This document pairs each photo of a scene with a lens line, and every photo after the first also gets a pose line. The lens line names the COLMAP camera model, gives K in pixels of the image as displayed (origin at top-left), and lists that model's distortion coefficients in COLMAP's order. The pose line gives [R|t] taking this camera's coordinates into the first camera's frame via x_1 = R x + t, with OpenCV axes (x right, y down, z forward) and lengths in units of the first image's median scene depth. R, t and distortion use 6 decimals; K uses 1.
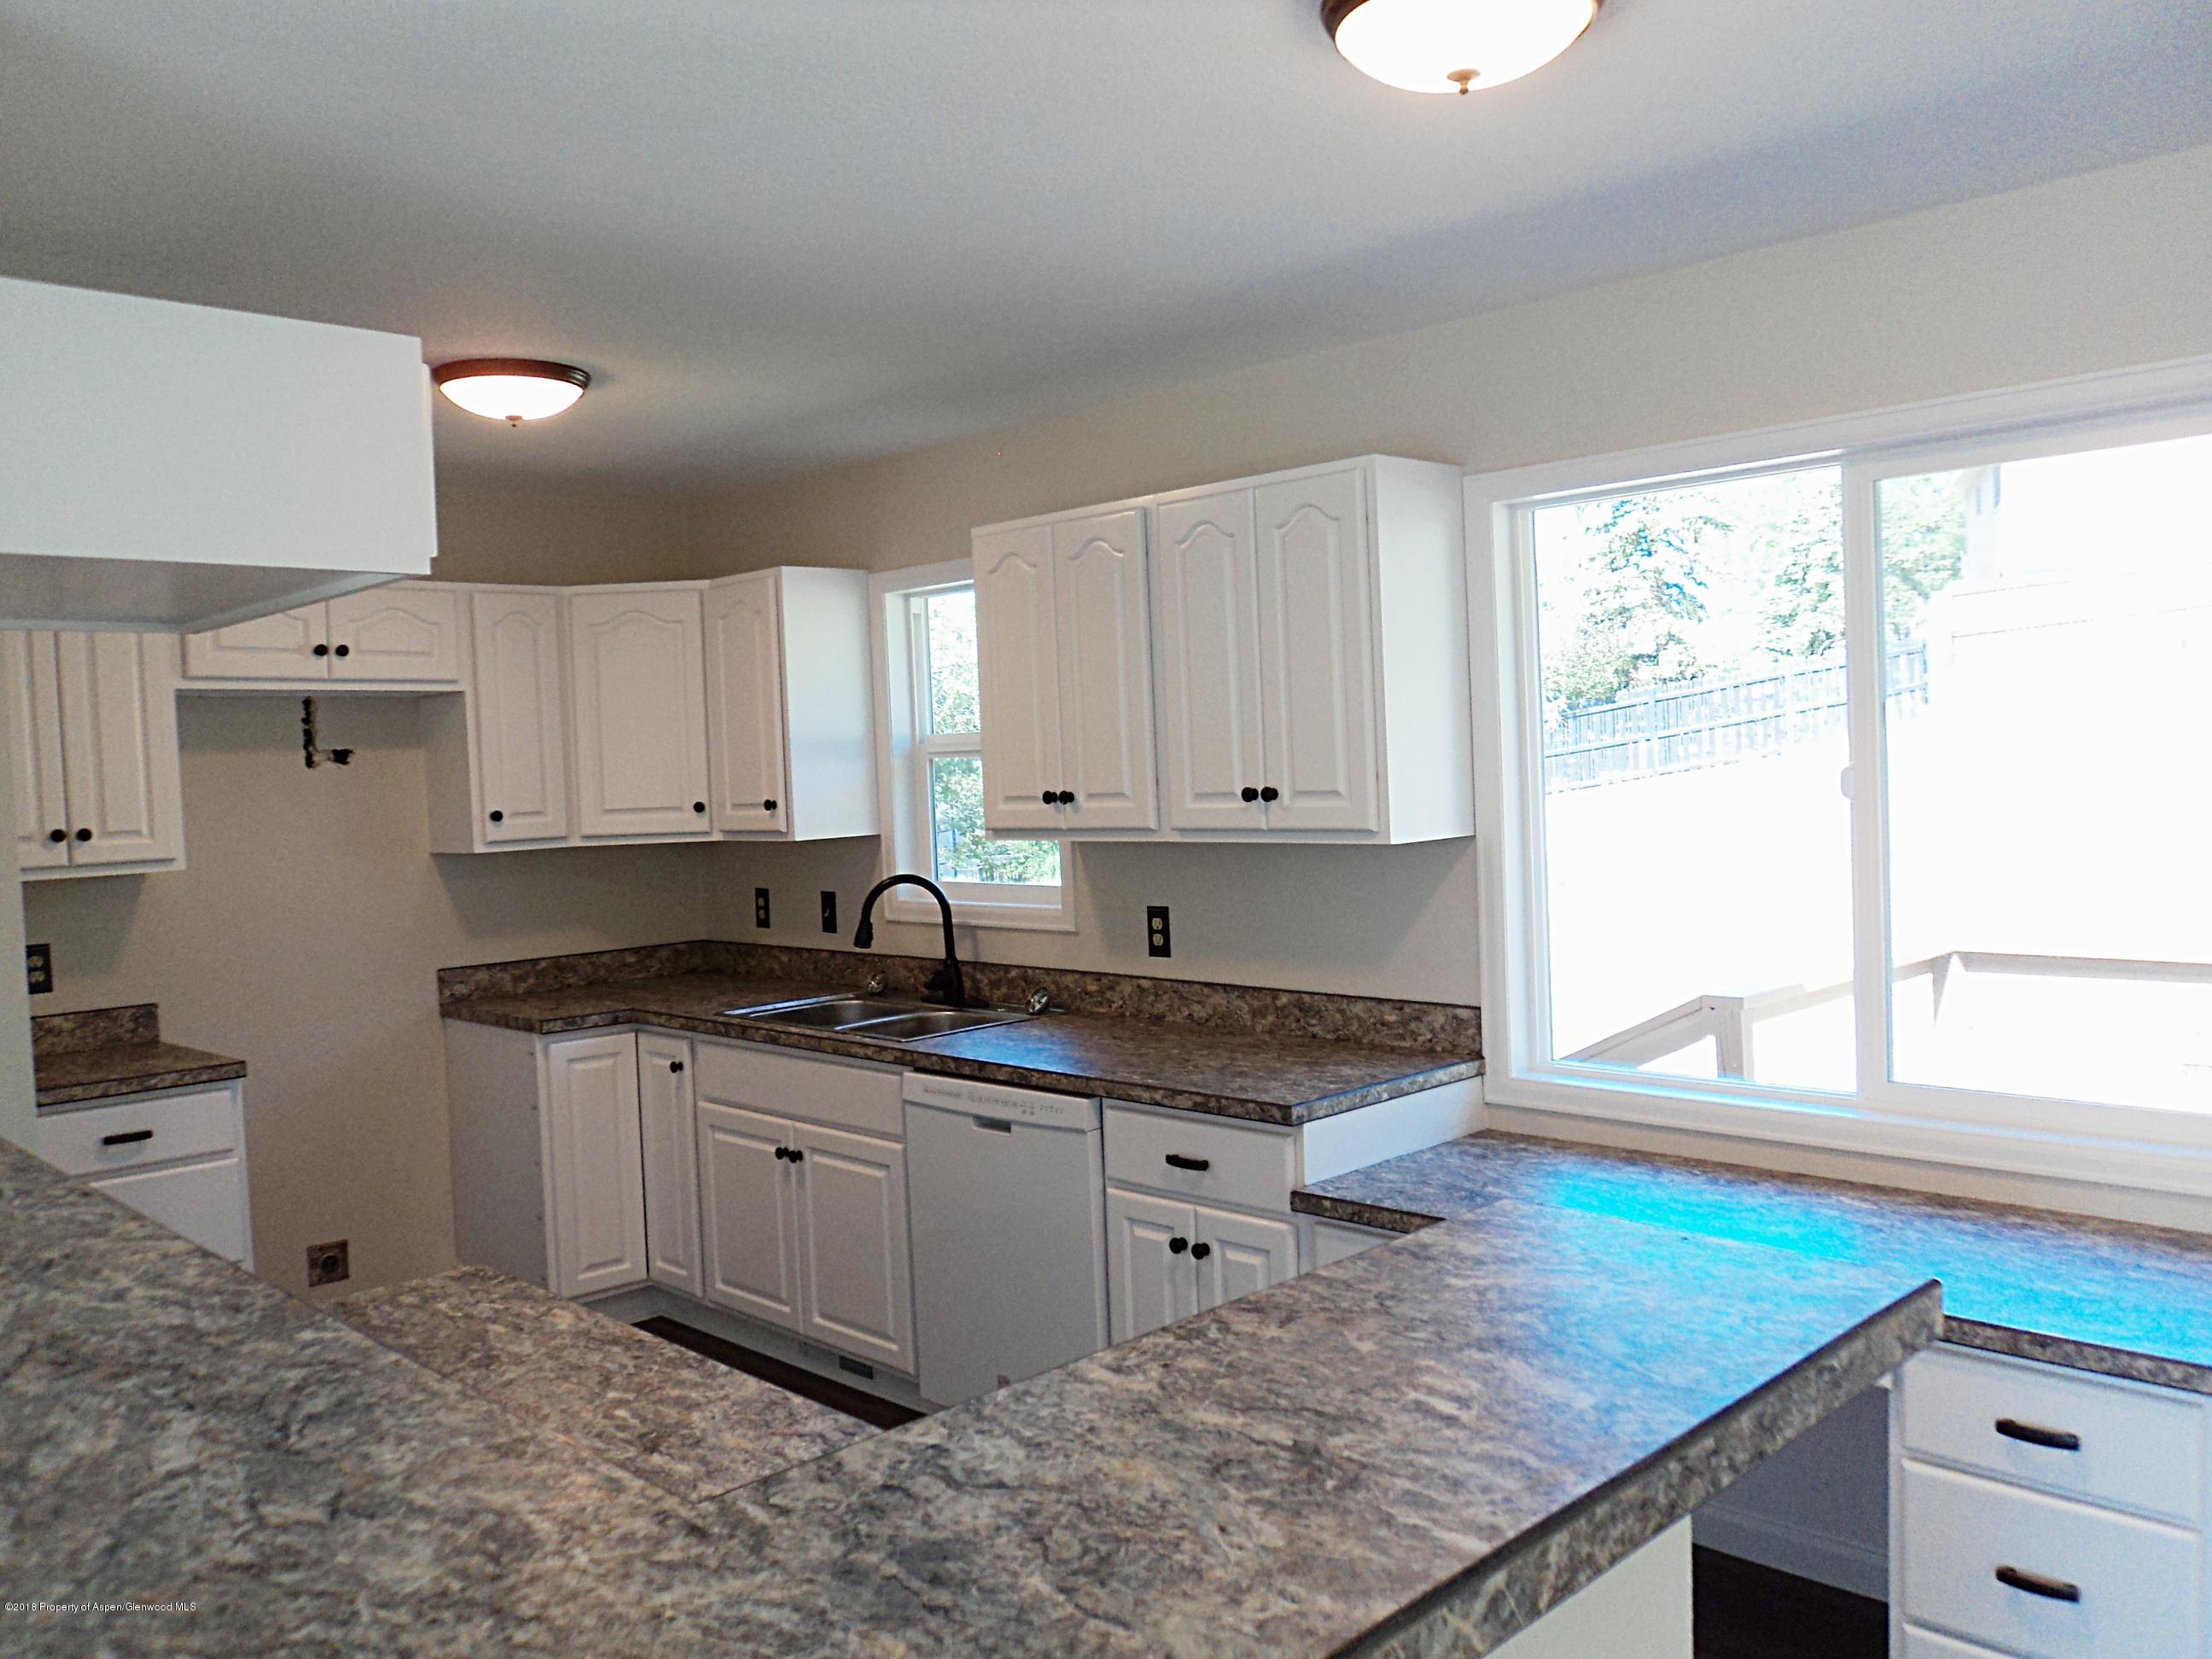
lens RADIAL K [[1763.0, 0, 1106.0], [0, 1763.0, 829.5], [0, 0, 1]] dist [-0.032936, 0.009110]
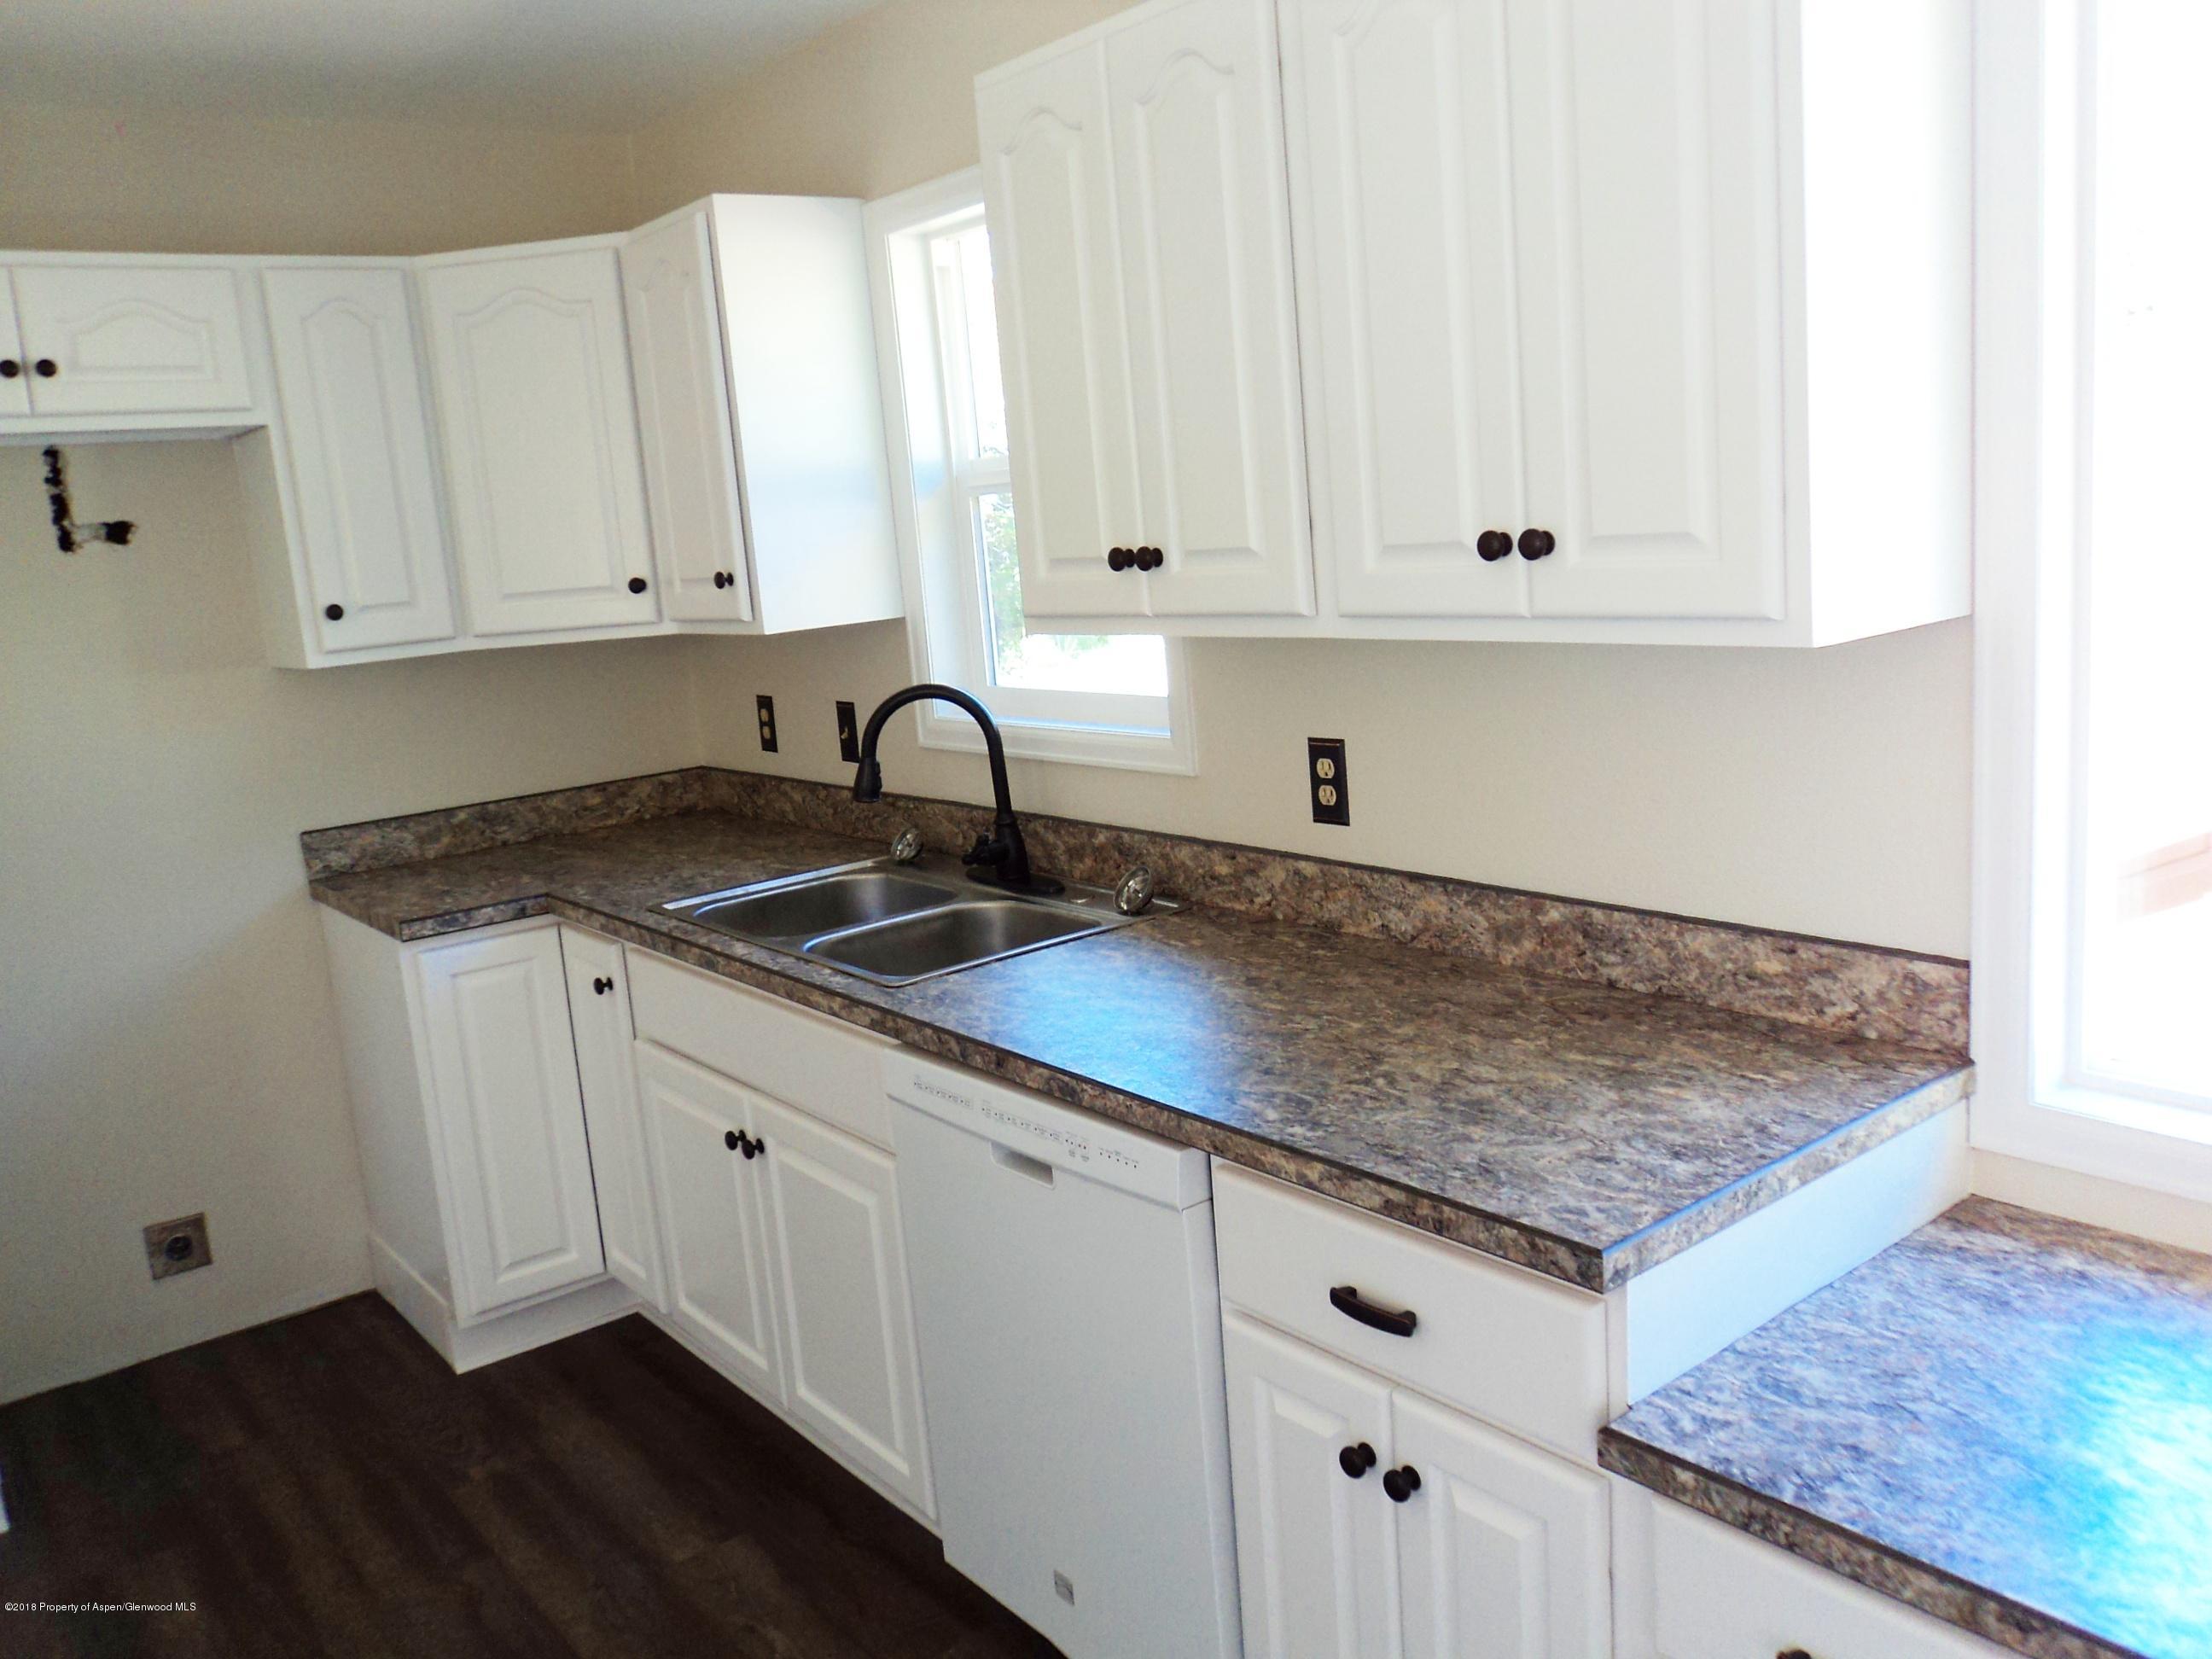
lens RADIAL K [[1763.0, 0, 1106.0], [0, 1763.0, 829.5], [0, 0, 1]] dist [-0.032936, 0.009110]
pose [[0.992650, -0.019428, -0.119449, 0.025833], [0.037020, 0.988463, 0.146870, -0.014471], [0.115217, -0.150212, 0.981917, 0.410675]]
